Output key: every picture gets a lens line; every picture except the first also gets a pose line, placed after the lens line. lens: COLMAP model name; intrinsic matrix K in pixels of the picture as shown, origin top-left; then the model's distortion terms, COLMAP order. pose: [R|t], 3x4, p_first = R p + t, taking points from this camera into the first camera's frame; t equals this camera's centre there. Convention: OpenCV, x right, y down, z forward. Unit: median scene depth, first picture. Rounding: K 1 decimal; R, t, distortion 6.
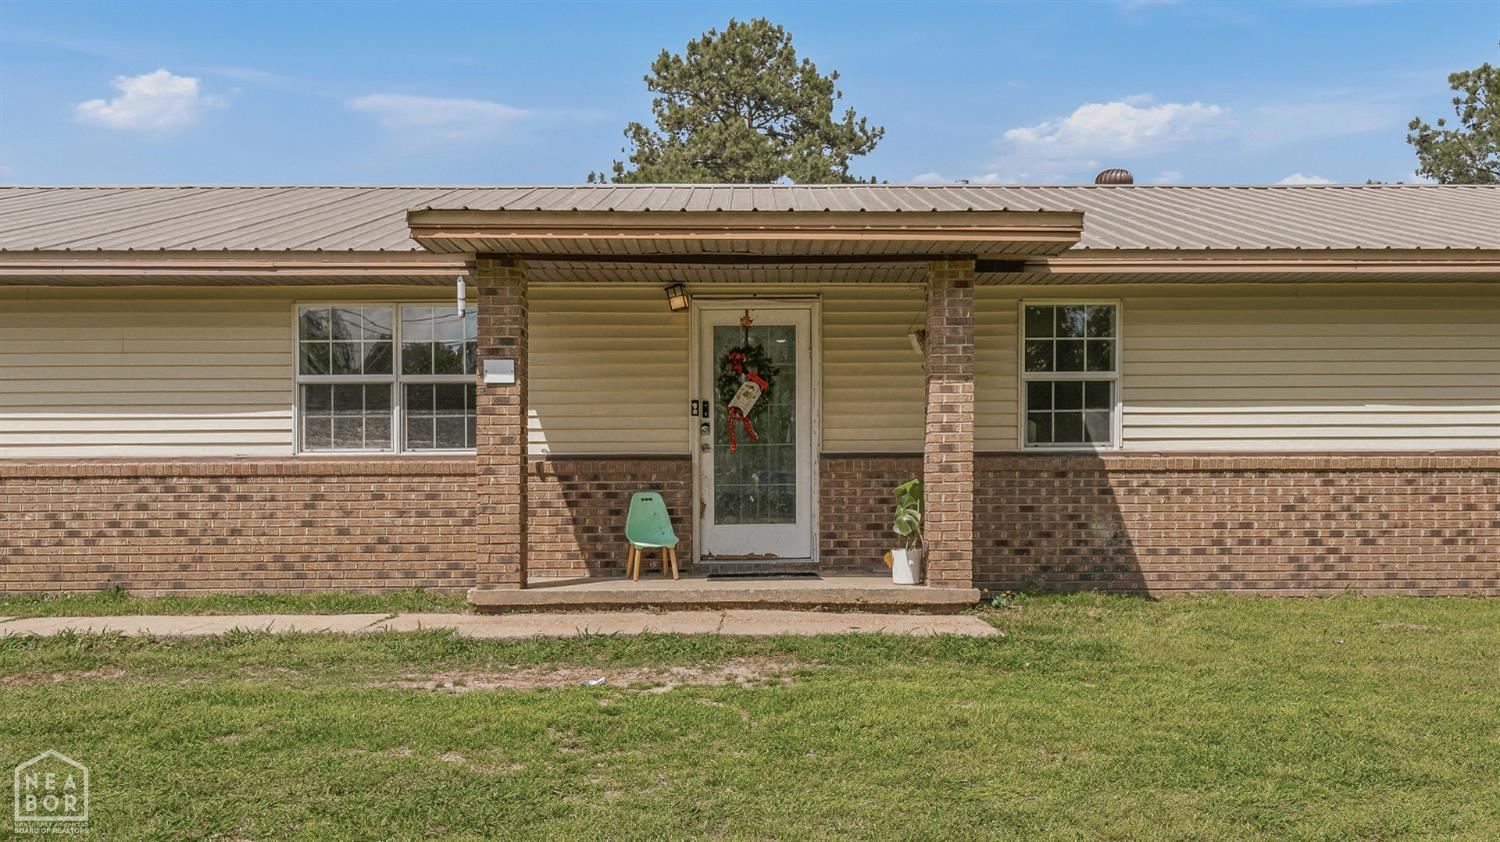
lens RADIAL K [[1263.1, 0, 776.5], [0, 1263.1, 422.6], [0, 0, 1]] dist [-0.001799, -0.000209]
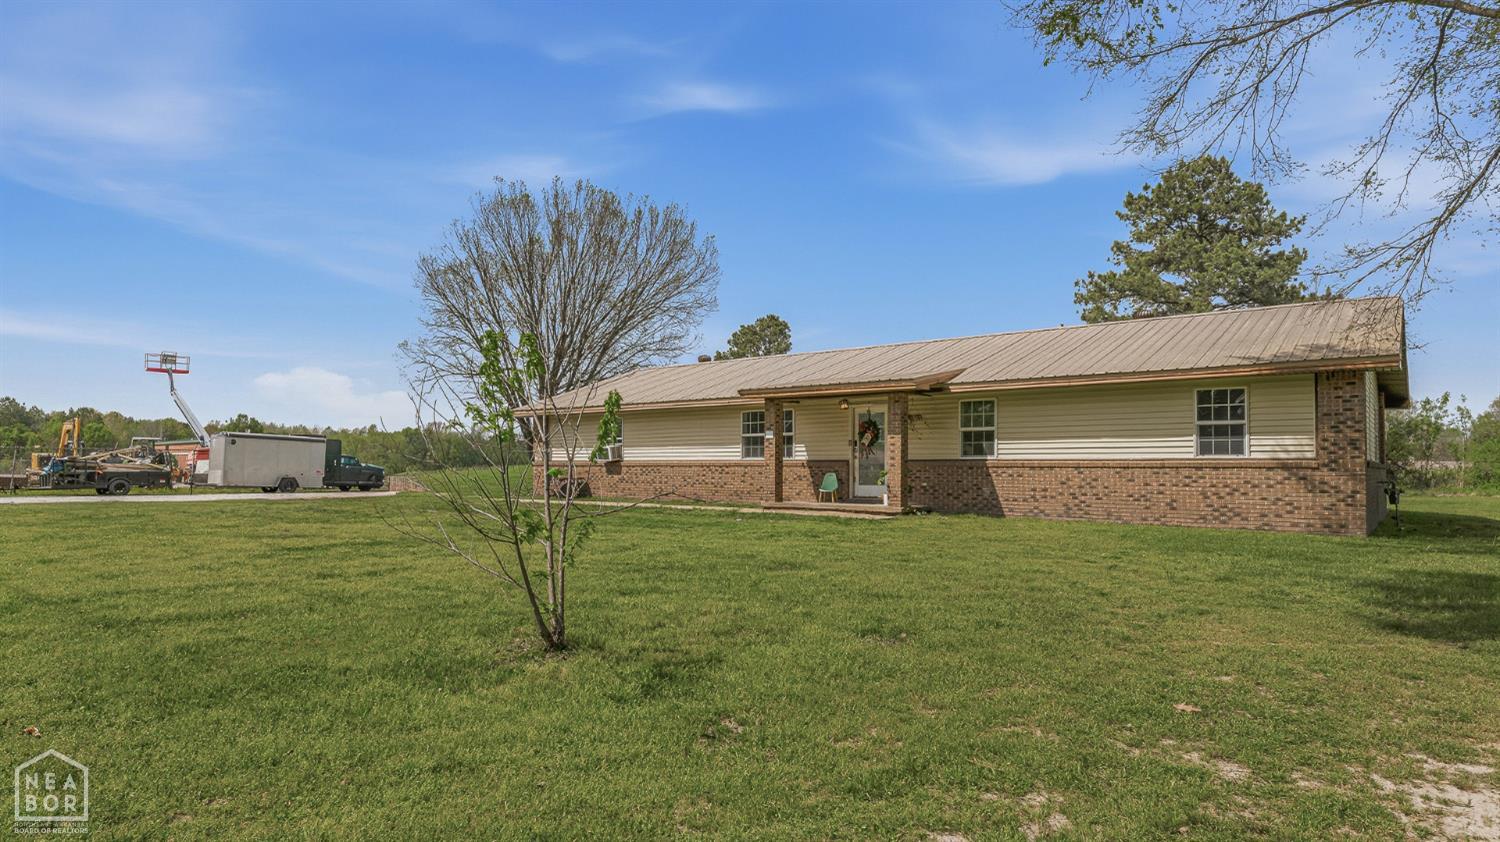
lens RADIAL K [[833.9, 0, 750.0], [0, 833.9, 421.0], [0, 0, 1]] dist [-0.003626, -0.000093]
pose [[0.767980, -0.026692, -0.639917, 0.960426], [0.019821, 0.999643, -0.017908, -0.032430], [0.640167, 0.001069, 0.768235, -0.575312]]
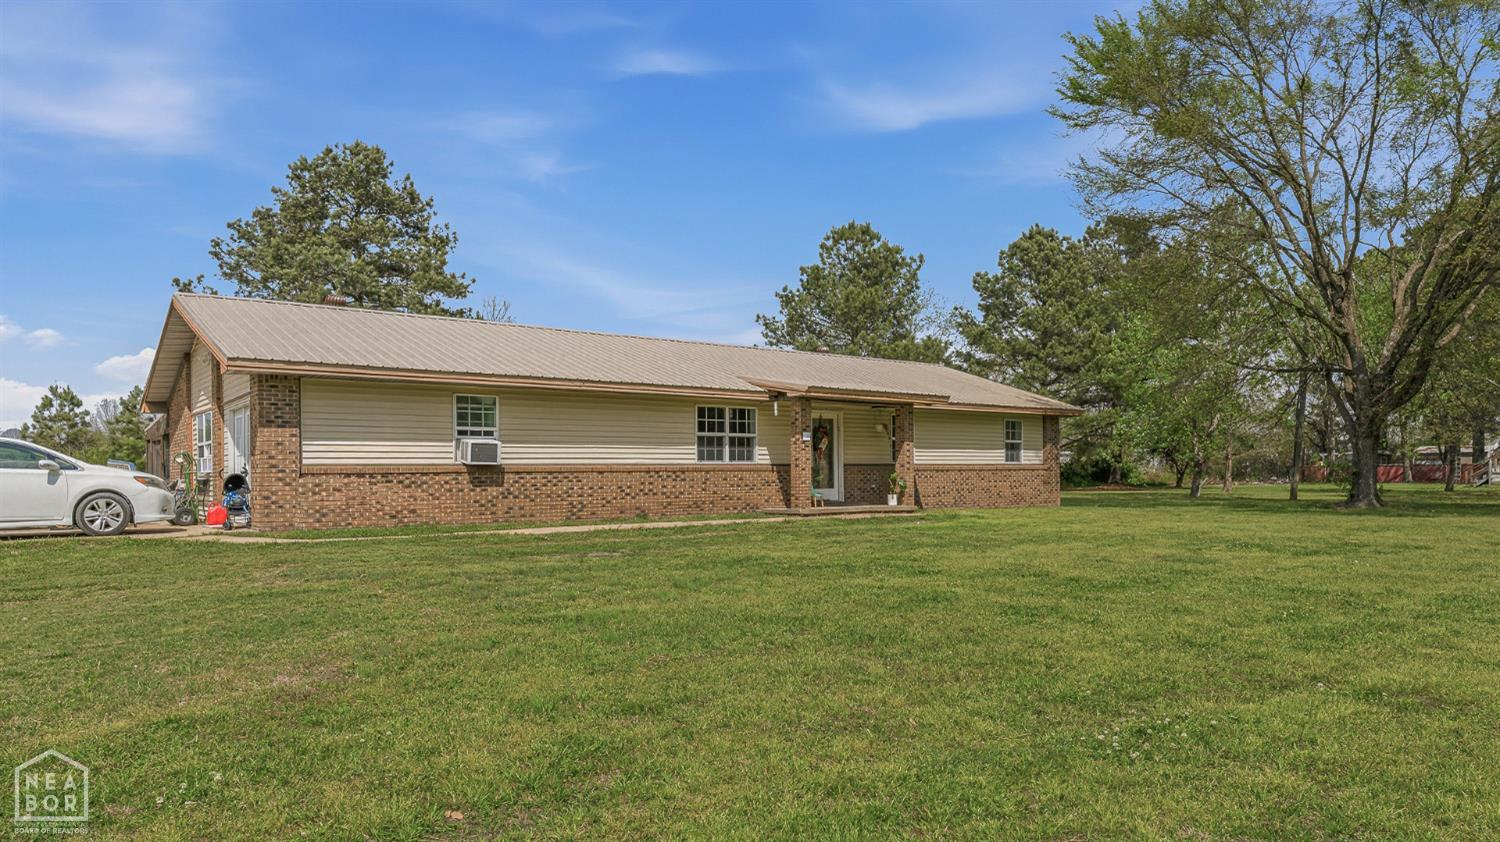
lens RADIAL K [[935.6, 0, 750.0], [0, 935.6, 421.0], [0, 0, 1]] dist [0.000504, 0.000145]
pose [[0.803610, 0.033726, 0.594200, -1.431426], [-0.024904, 0.999424, -0.023045, -0.019365], [-0.594635, 0.003721, 0.803987, -0.607841]]
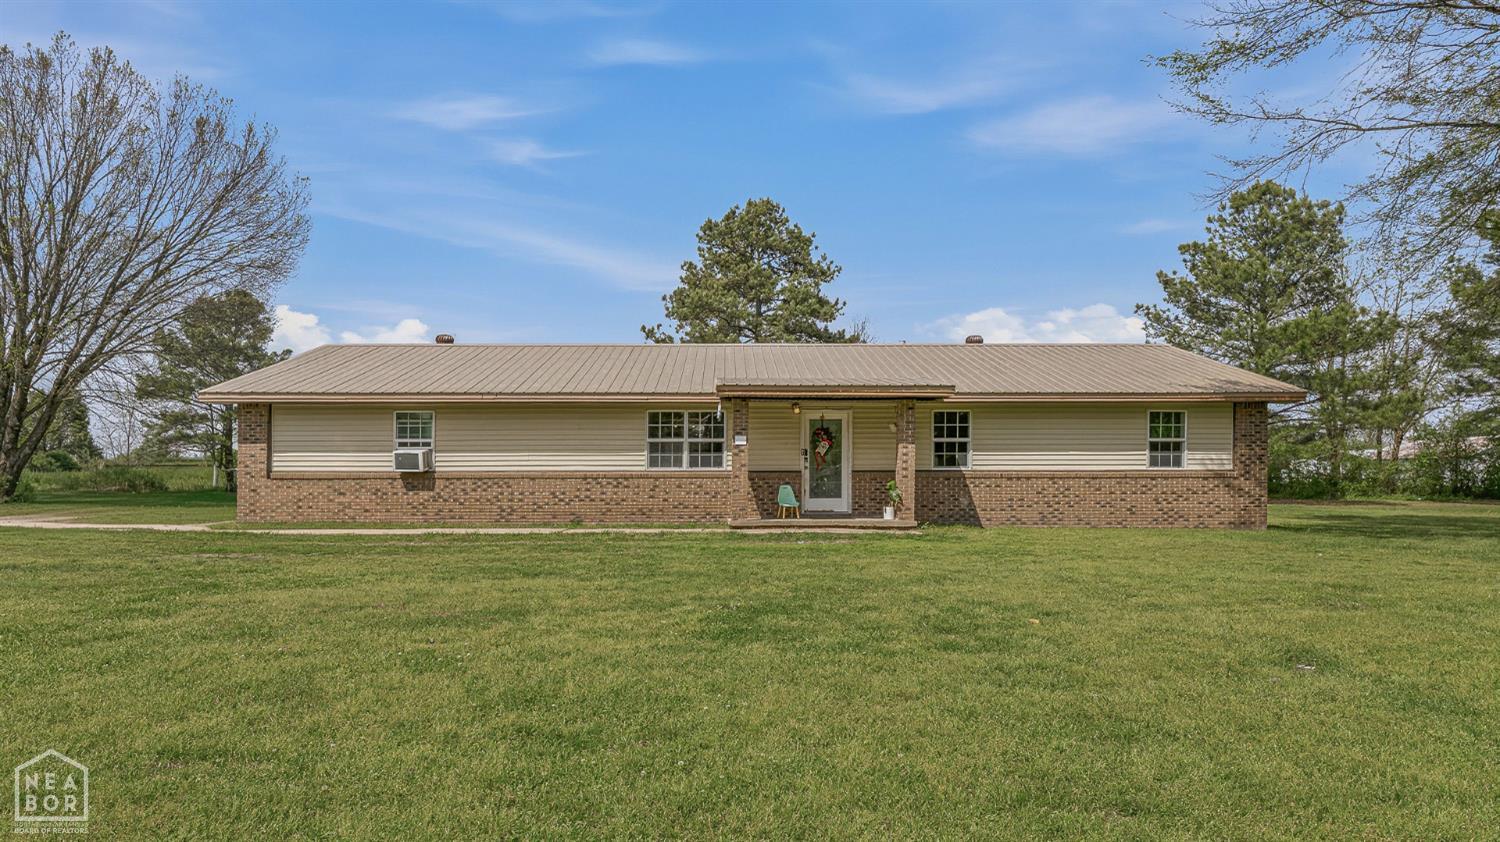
lens RADIAL K [[833.9, 0, 750.0], [0, 833.9, 421.0], [0, 0, 1]] dist [-0.003626, -0.000093]
pose [[0.999842, 0.003562, -0.017434, -0.141764], [-0.004046, 0.999605, -0.027822, -0.026830], [0.017328, 0.027888, 0.999461, -0.677024]]
